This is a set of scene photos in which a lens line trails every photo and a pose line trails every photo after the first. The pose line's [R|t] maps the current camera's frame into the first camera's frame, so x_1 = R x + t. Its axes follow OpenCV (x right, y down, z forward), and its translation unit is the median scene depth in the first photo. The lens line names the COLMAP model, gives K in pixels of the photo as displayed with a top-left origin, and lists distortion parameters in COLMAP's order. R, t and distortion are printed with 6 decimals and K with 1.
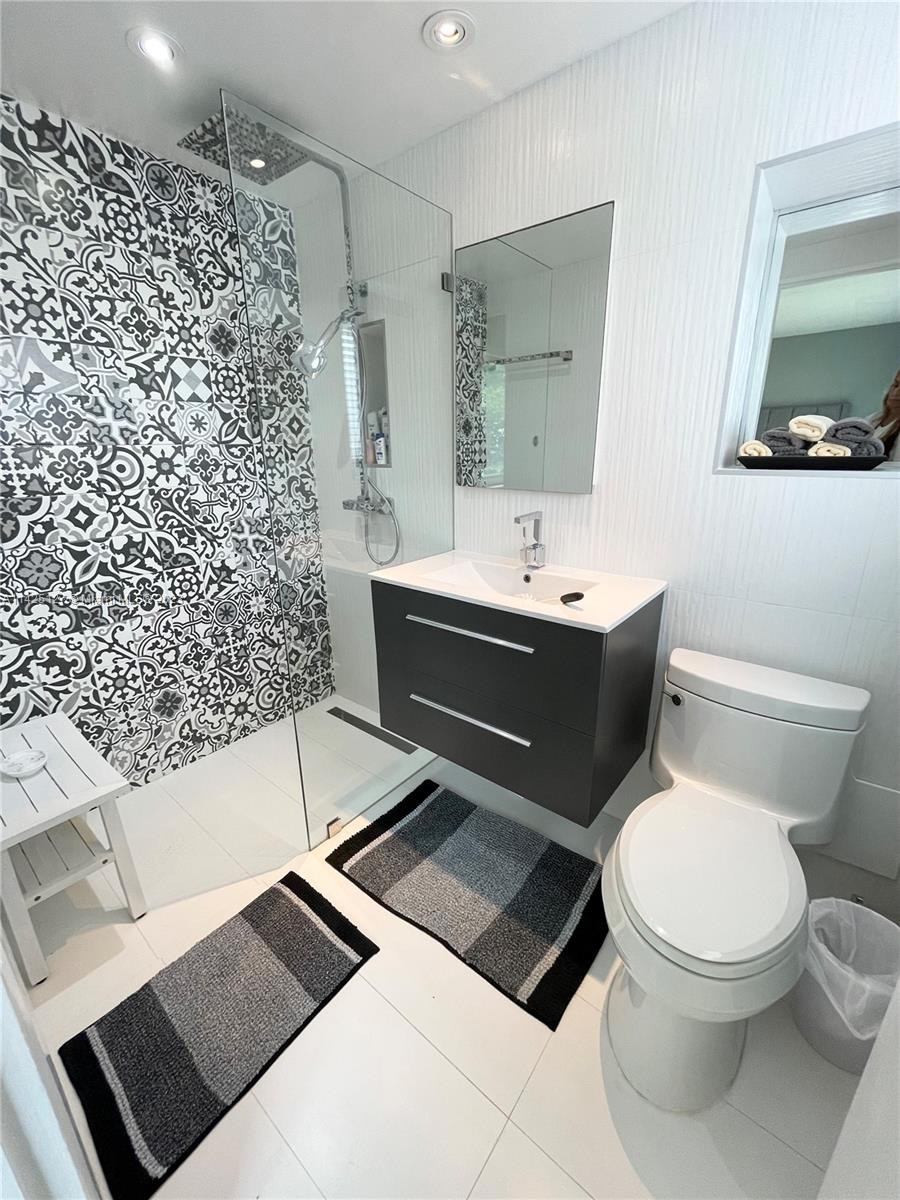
lens RADIAL K [[489.6, 0, 448.8], [0, 489.6, 599.8], [0, 0, 1]] dist [-0.002423, -0.000438]
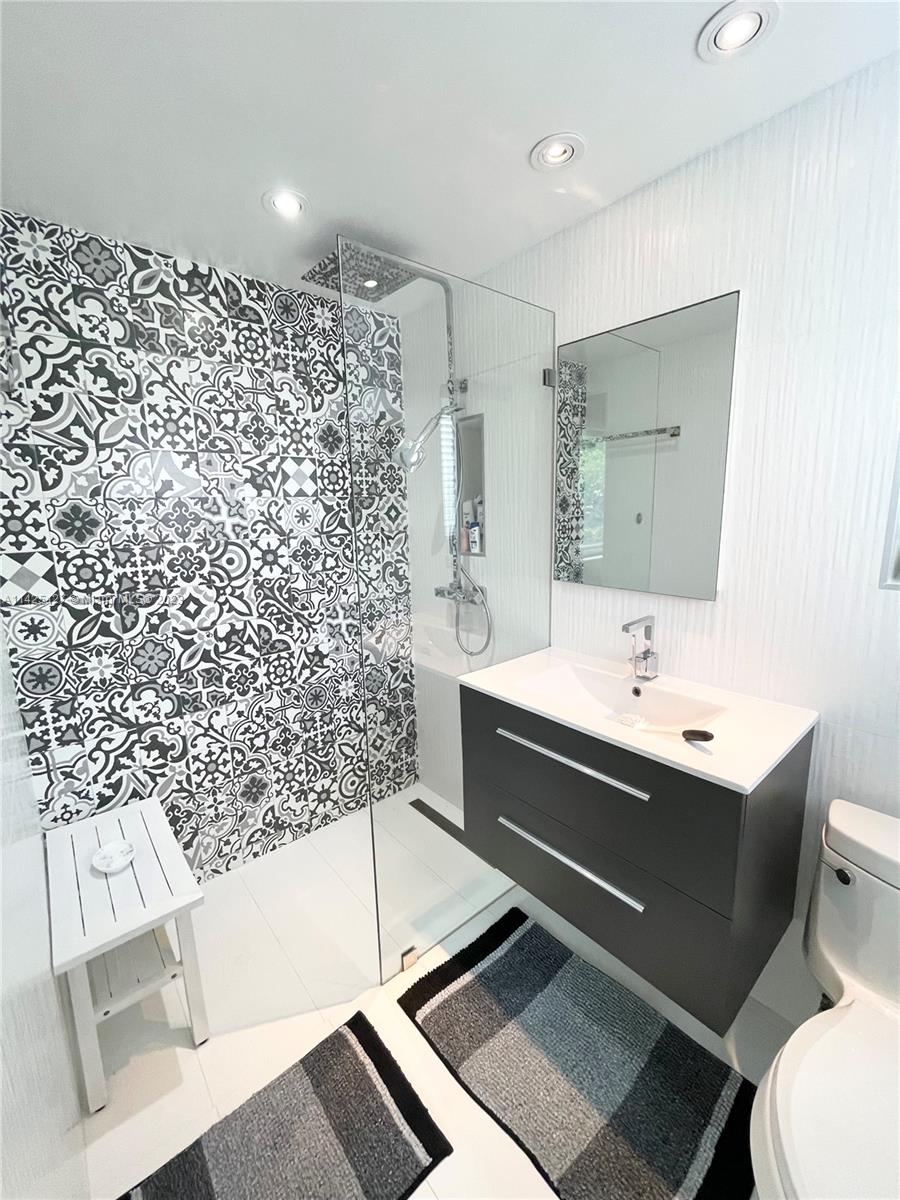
lens RADIAL K [[489.6, 0, 448.0], [0, 489.6, 594.3], [0, 0, 1]] dist [-0.002423, -0.000438]
pose [[0.982551, 0.017420, -0.185173, -0.010546], [-0.039722, 0.992288, -0.117419, -0.089399], [0.181700, 0.122725, 0.975666, 0.058699]]
